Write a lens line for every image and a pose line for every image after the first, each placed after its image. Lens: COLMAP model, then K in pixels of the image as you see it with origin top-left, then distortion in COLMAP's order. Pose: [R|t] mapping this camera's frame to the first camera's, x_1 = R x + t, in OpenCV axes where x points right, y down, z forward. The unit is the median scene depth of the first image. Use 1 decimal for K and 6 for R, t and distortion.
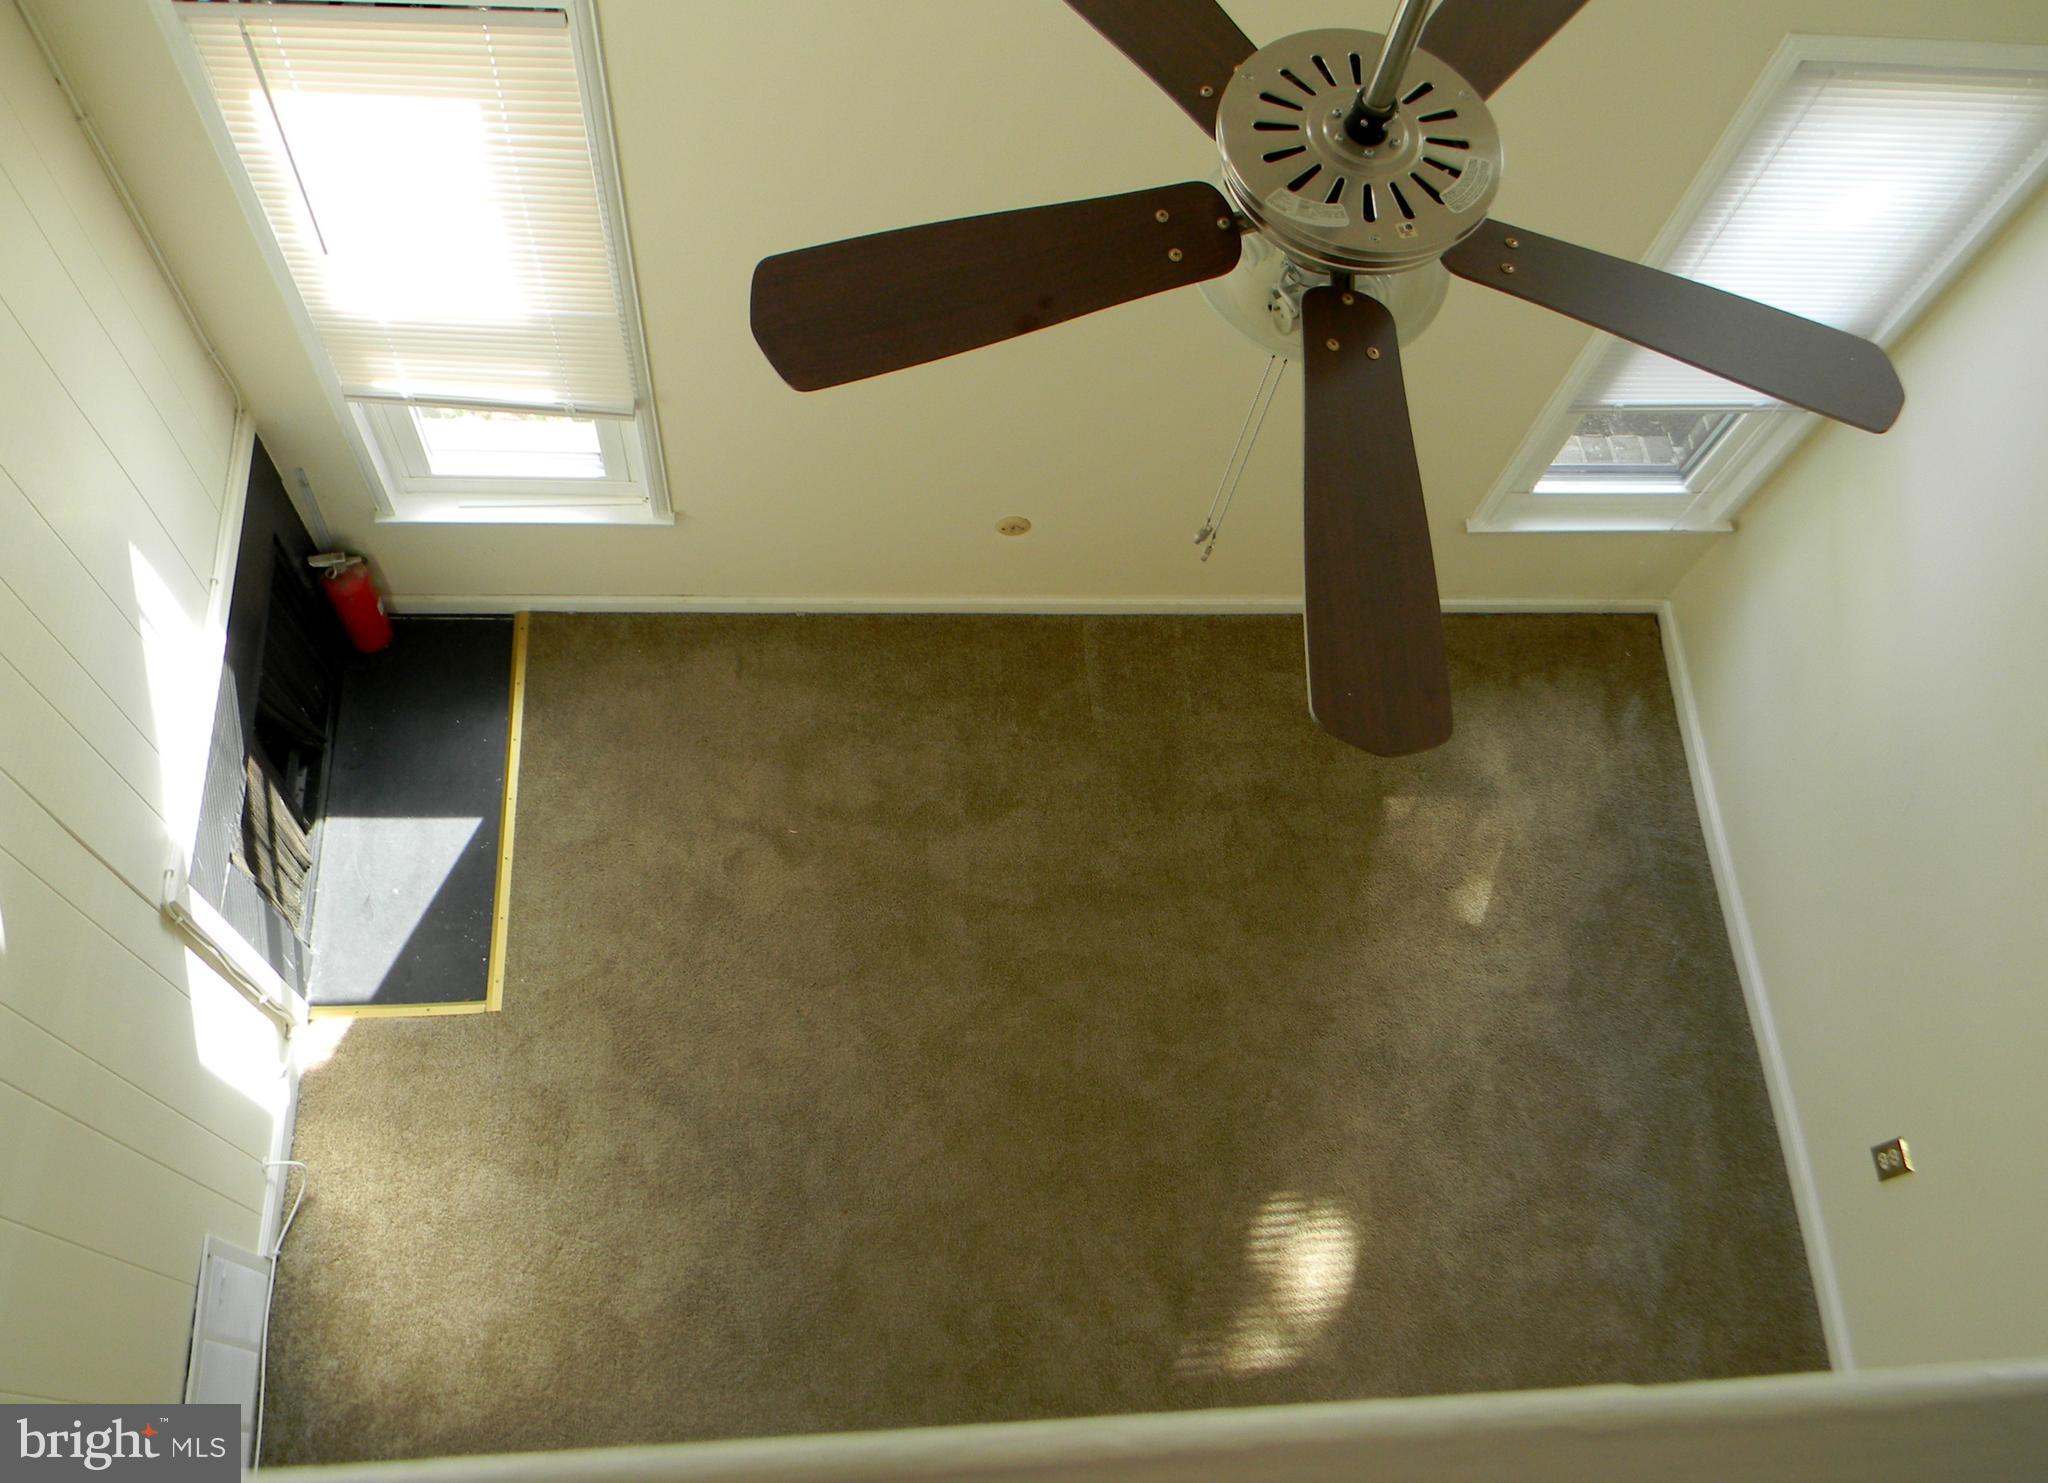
lens RADIAL K [[1716.8, 0, 1020.4], [0, 1716.8, 742.3], [0, 0, 1]] dist [0.009346, 0.003766]
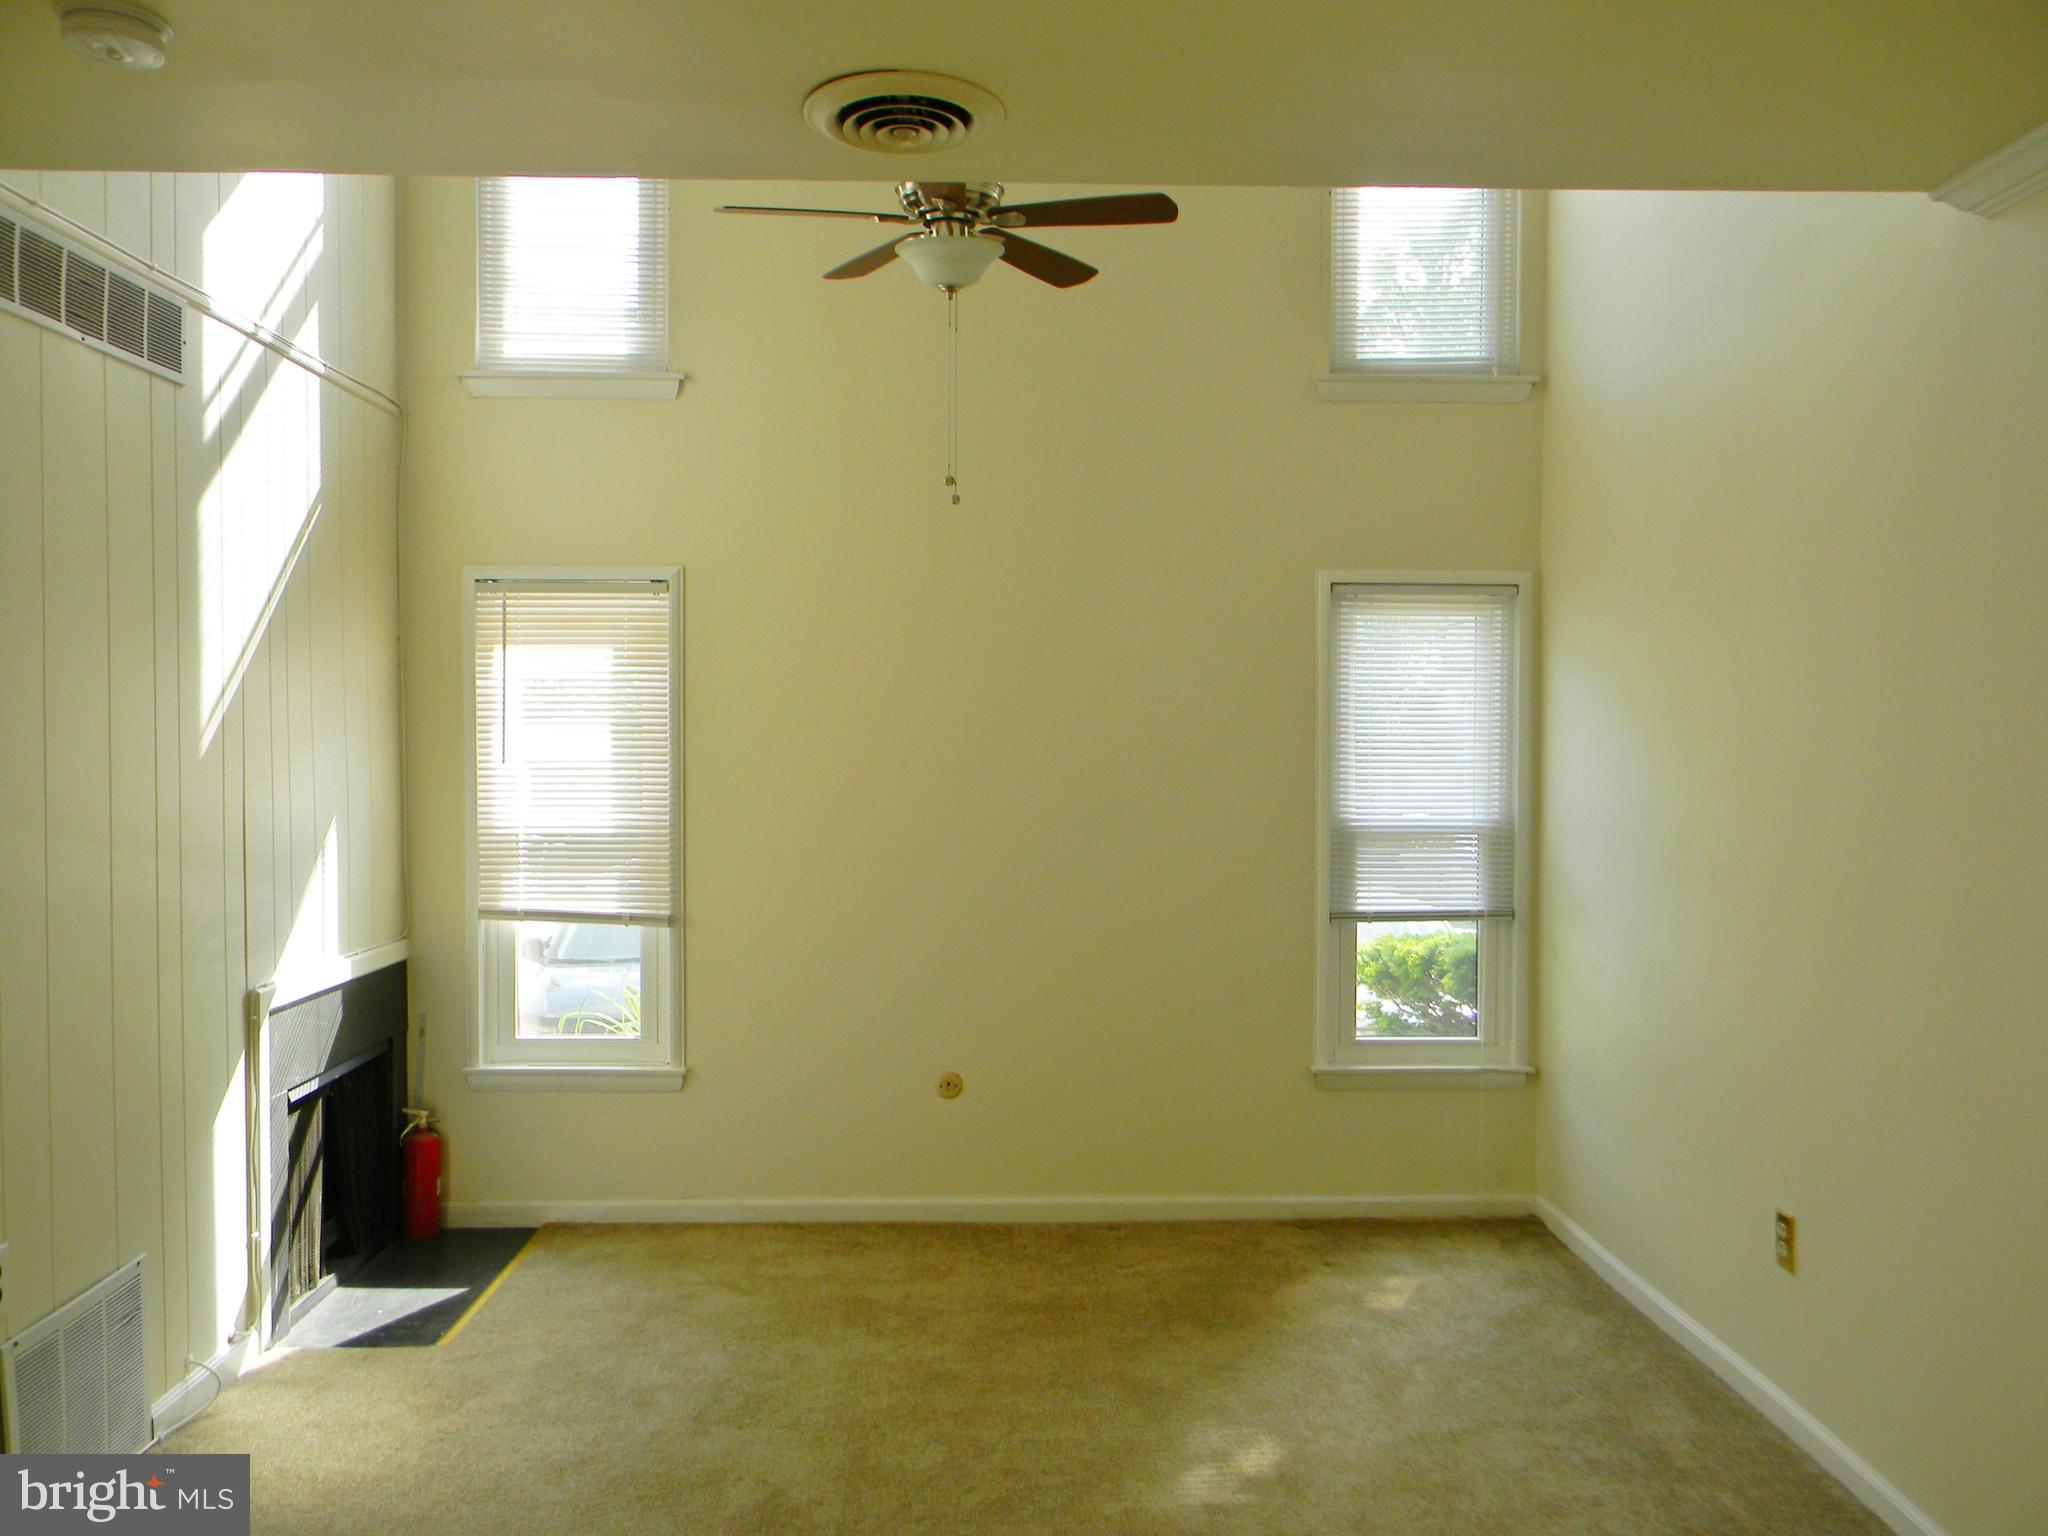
lens RADIAL K [[1676.5, 0, 1024.4], [0, 1676.5, 760.0], [0, 0, 1]] dist [0.007487, -0.004523]
pose [[0.994199, -0.103981, -0.027509, 0.111033], [0.019020, 0.421688, -0.906542, 0.900681], [0.105863, 0.900759, 0.421219, 0.265294]]
